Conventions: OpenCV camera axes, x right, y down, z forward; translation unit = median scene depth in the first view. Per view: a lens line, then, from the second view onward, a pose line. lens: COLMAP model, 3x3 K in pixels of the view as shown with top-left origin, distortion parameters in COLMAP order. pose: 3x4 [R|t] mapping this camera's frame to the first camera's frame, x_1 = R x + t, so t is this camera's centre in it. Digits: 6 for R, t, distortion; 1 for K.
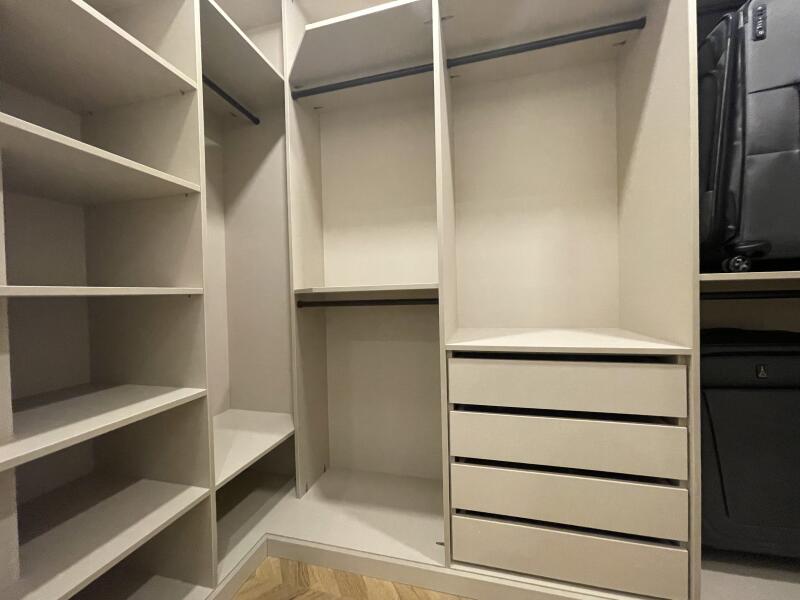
lens RADIAL K [[317.0, 0, 400.6], [0, 317.0, 299.2], [0, 0, 1]] dist [-0.001159, -0.000913]
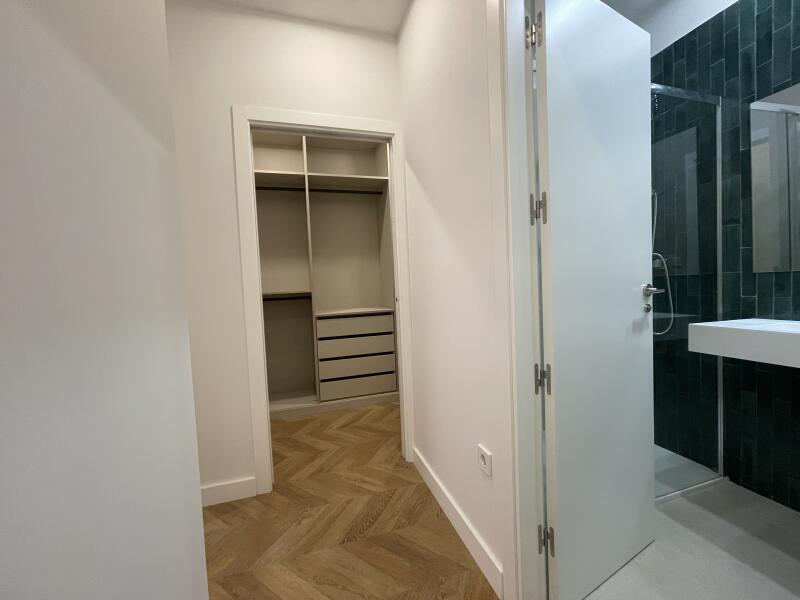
lens RADIAL K [[322.3, 0, 401.6], [0, 322.3, 298.8], [0, 0, 1]] dist [-0.003328, 0.000108]
pose [[0.853131, -0.037510, 0.520347, -0.631202], [0.032758, 0.999295, 0.018328, -0.007829], [-0.520668, 0.001410, 0.853758, -1.631487]]
